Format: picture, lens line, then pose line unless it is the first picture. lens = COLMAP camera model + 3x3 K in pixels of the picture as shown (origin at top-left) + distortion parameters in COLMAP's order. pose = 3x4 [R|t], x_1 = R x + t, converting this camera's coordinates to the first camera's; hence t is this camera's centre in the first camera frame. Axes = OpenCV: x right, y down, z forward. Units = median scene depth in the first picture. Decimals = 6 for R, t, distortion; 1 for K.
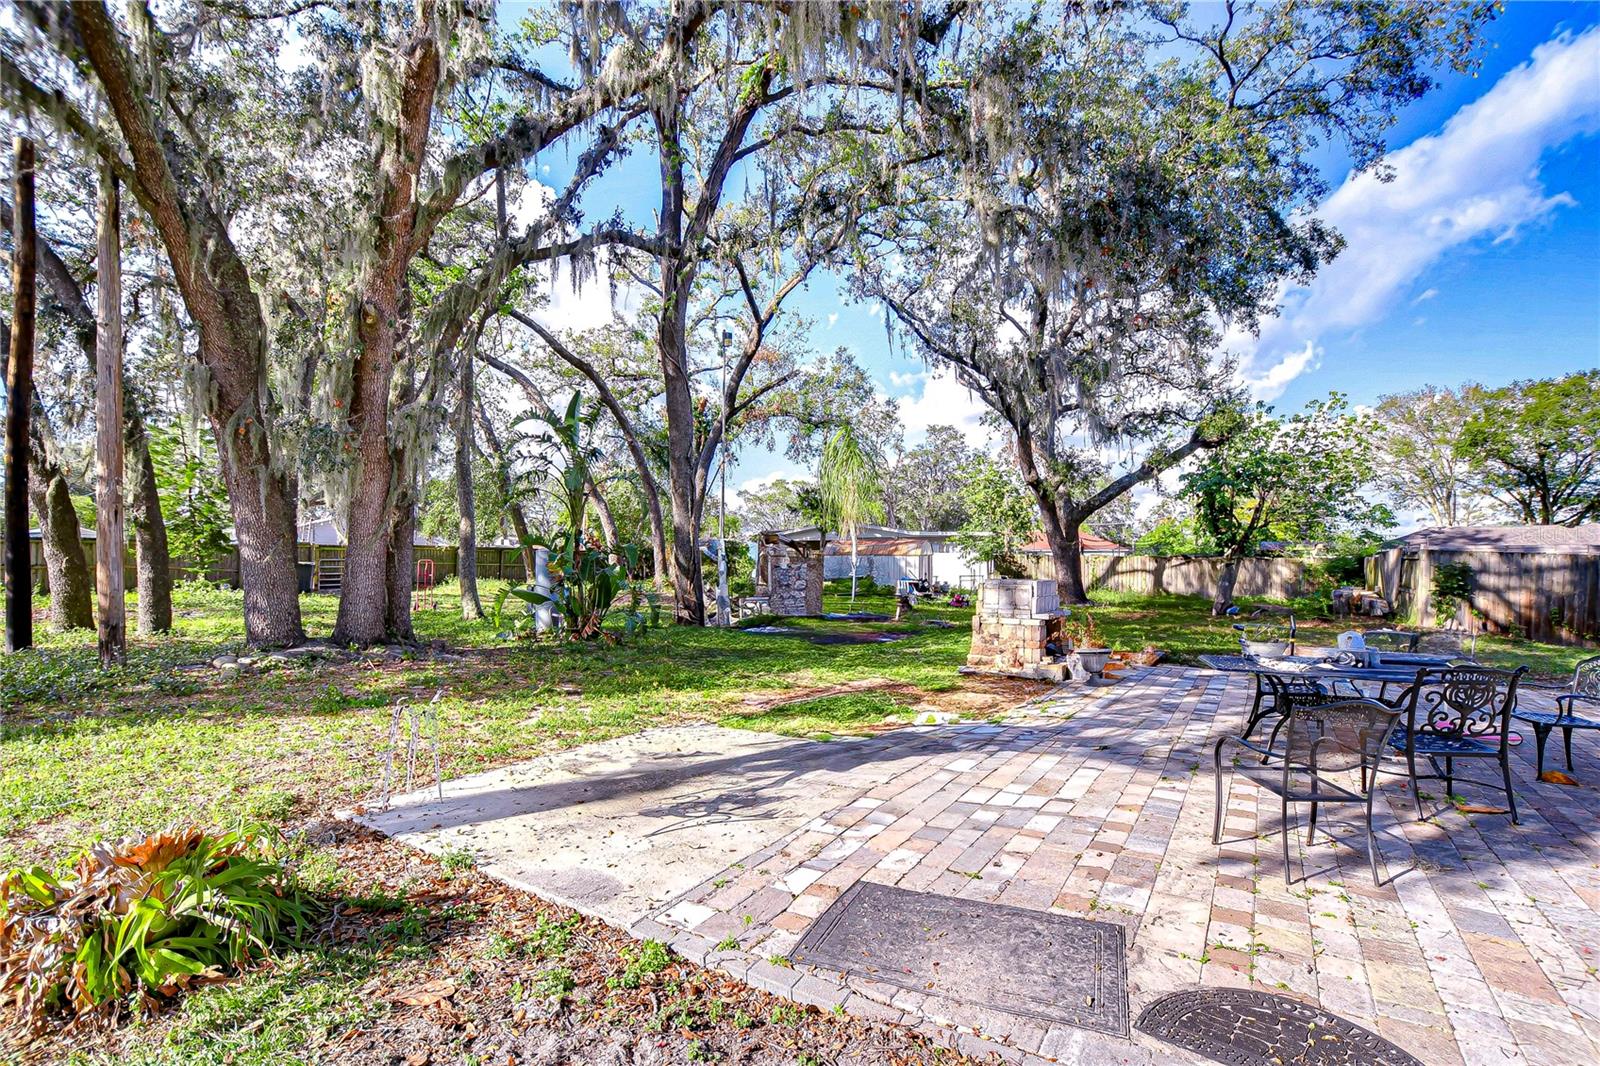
lens RADIAL K [[717.6, 0, 796.3], [0, 717.6, 530.8], [0, 0, 1]] dist [-0.003522, -0.005065]
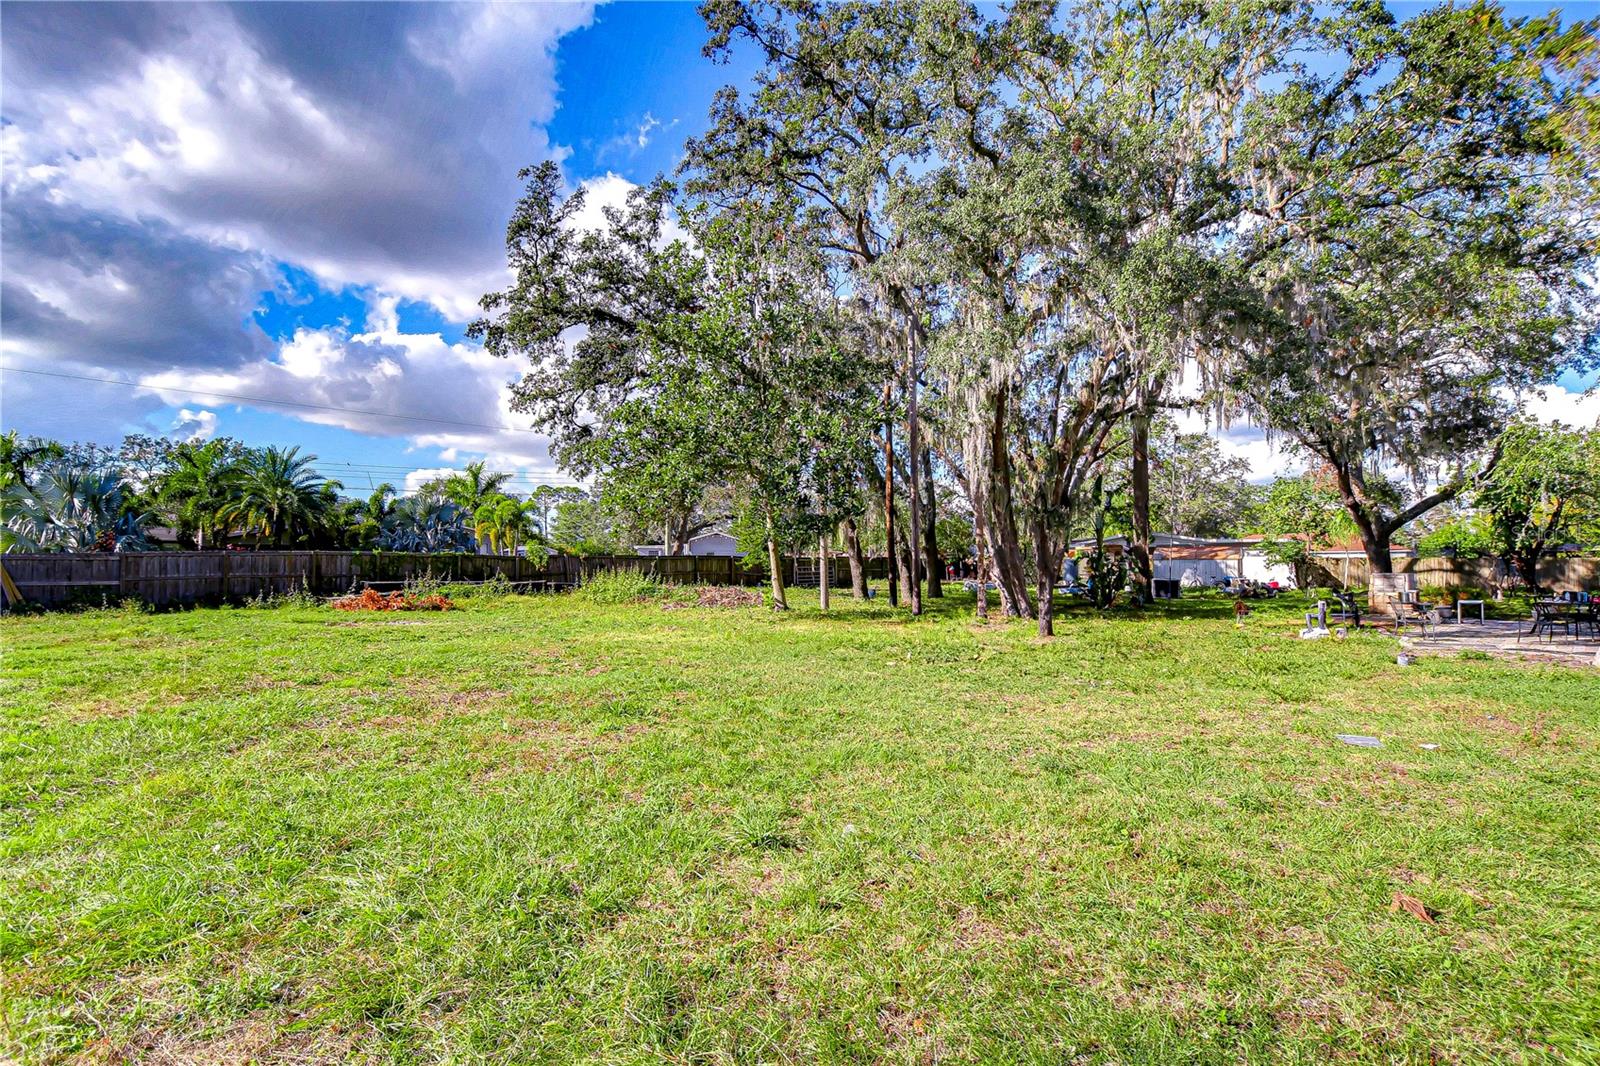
lens RADIAL K [[717.6, 0, 802.9], [0, 717.6, 545.9], [0, 0, 1]] dist [-0.003522, -0.005065]
pose [[0.968462, -0.015690, -0.248668, -0.251470], [0.019596, 0.999720, 0.013239, -0.021281], [0.248391, -0.017694, 0.968498, -0.421726]]
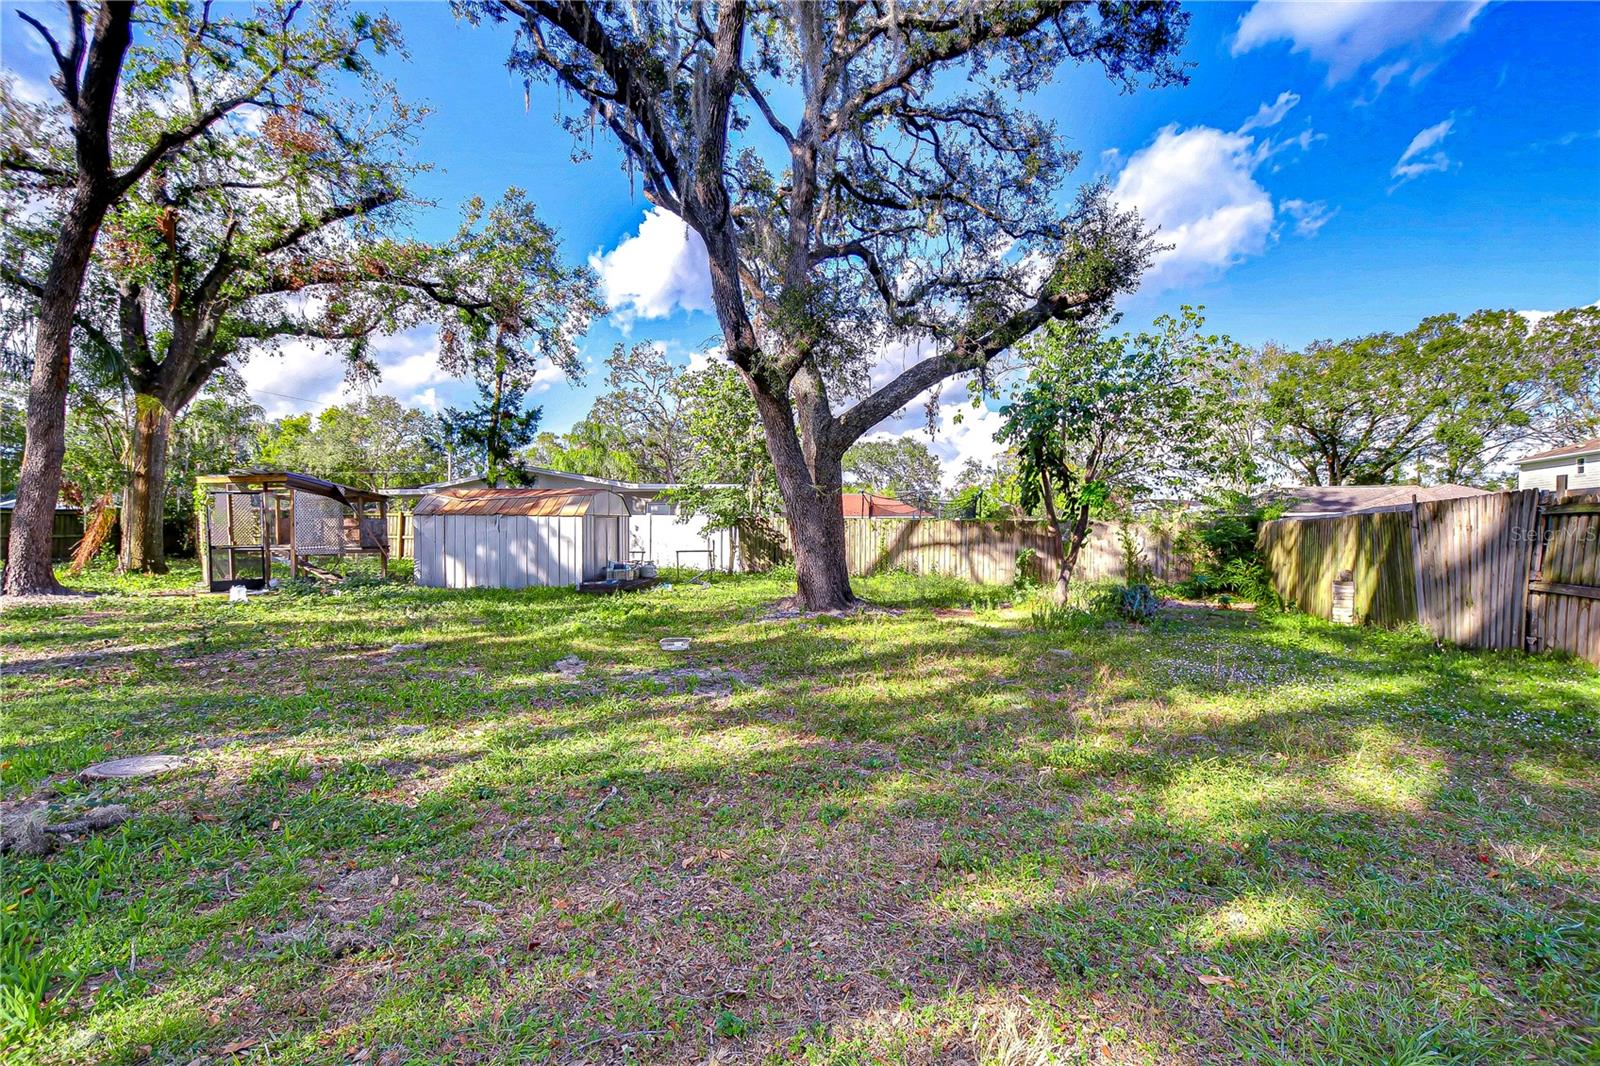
lens RADIAL K [[717.6, 0, 796.6], [0, 717.6, 545.3], [0, 0, 1]] dist [-0.003522, -0.005065]
pose [[0.970802, -0.004637, 0.239838, 0.181566], [-0.010012, 0.998158, 0.059828, 0.019328], [-0.239674, -0.060483, 0.968968, 0.378127]]
